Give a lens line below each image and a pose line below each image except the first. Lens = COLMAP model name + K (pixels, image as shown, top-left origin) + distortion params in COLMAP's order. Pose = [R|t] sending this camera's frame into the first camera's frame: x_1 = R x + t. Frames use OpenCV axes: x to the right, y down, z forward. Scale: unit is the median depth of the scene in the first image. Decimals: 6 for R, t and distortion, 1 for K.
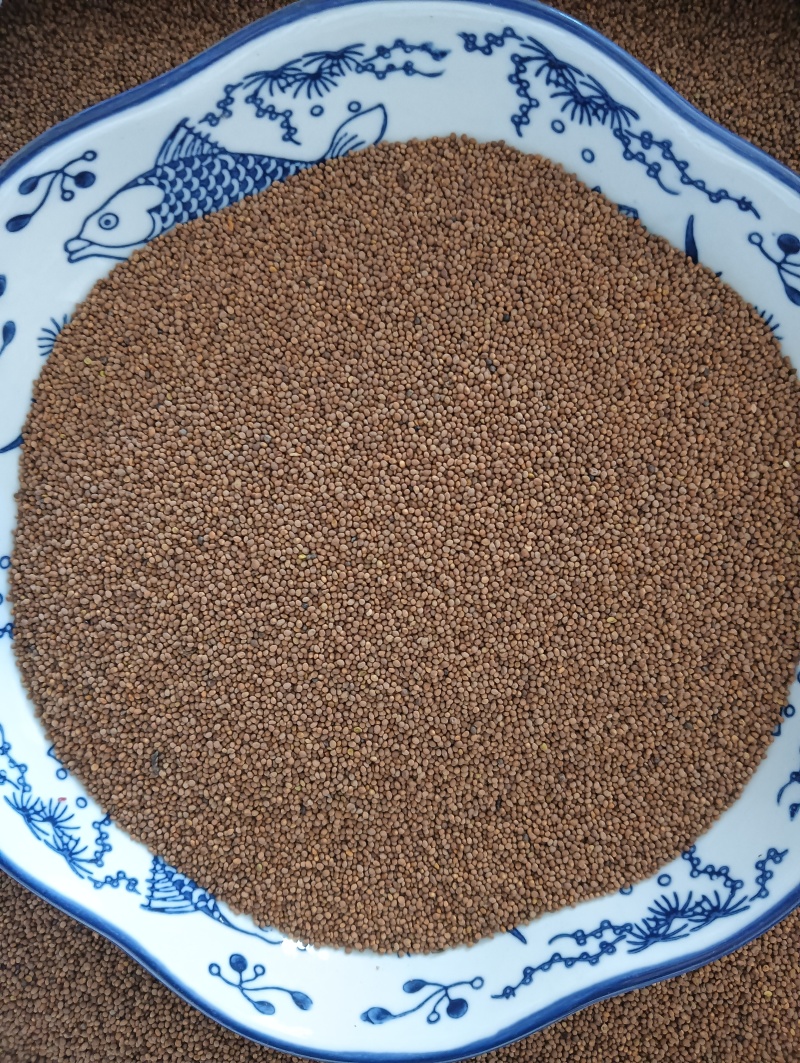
lens RADIAL K [[884.5, 0, 389.7], [0, 884.5, 525.1], [0, 0, 1]] dist [0.089250, -0.297480]
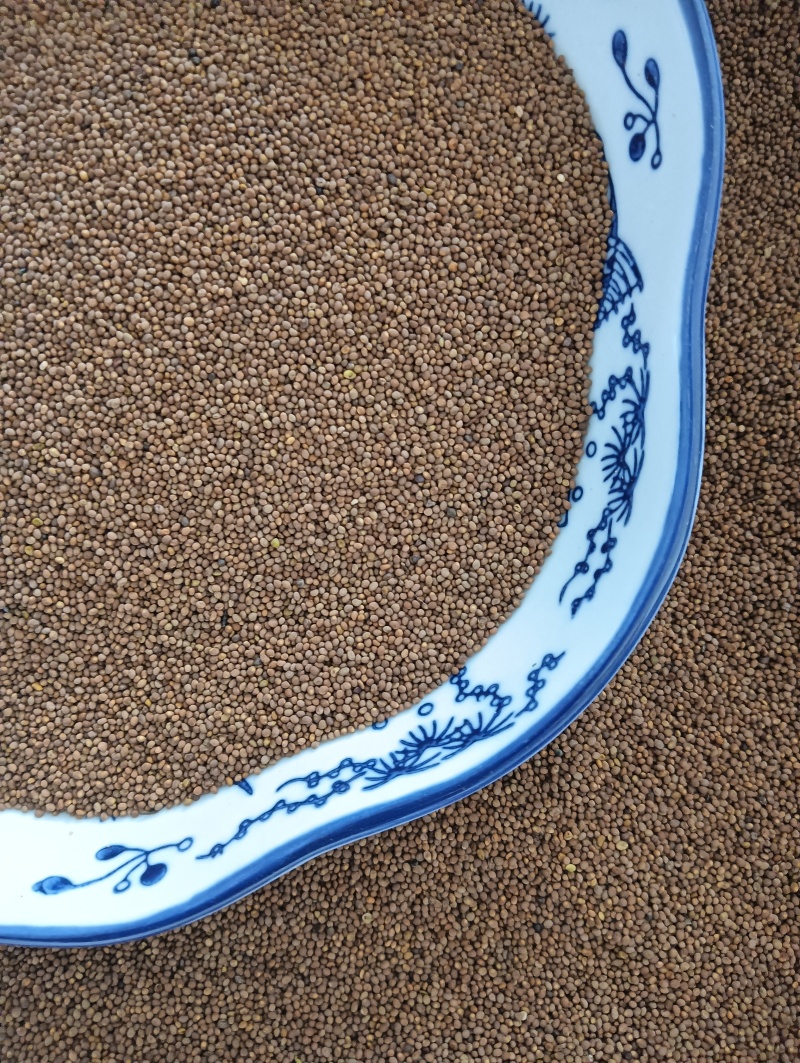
lens RADIAL K [[877.7, 0, 394.2], [0, 877.7, 528.2], [0, 0, 1]] dist [0.099764, -0.319104]
pose [[0.999629, -0.002907, 0.027076, 0.263871], [0.004119, 0.998985, -0.044845, 0.276980], [-0.026918, 0.044940, 0.998627, 0.208959]]
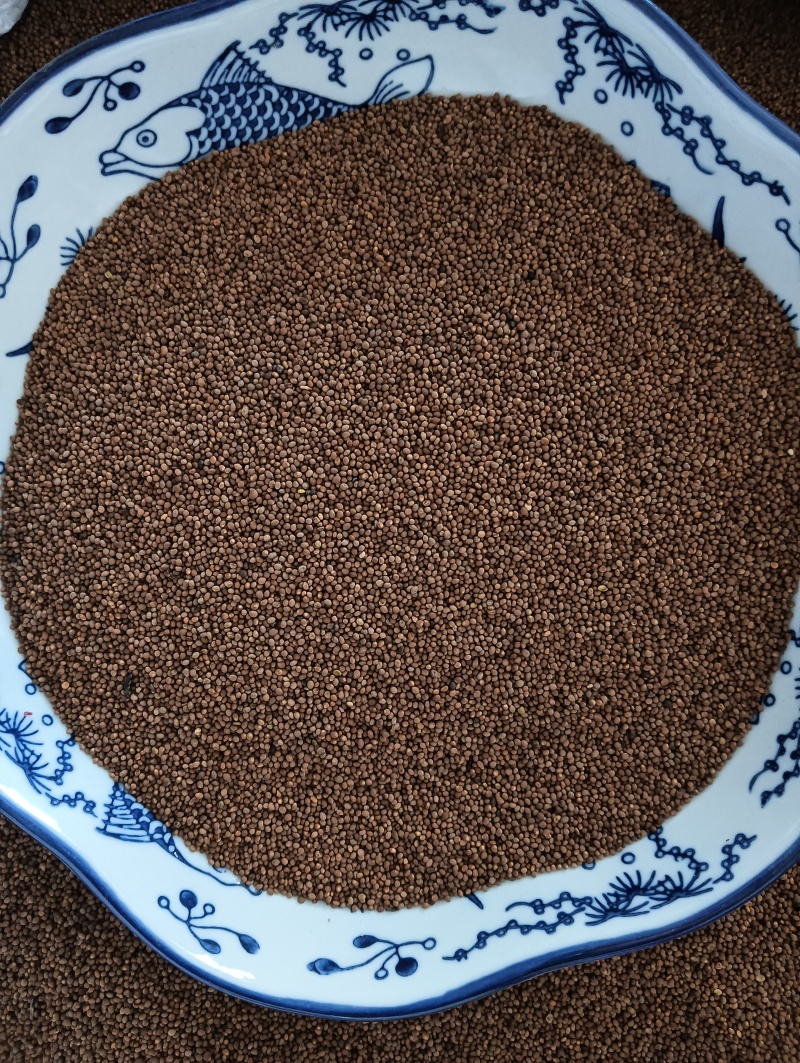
lens RADIAL K [[884.5, 0, 392.1], [0, 884.5, 525.9], [0, 0, 1]] dist [0.089250, -0.297480]
pose [[0.993643, 0.110694, 0.020495, -0.013681], [-0.110146, 0.993571, -0.026161, 0.087898], [-0.023260, 0.023737, 0.999448, 0.006034]]
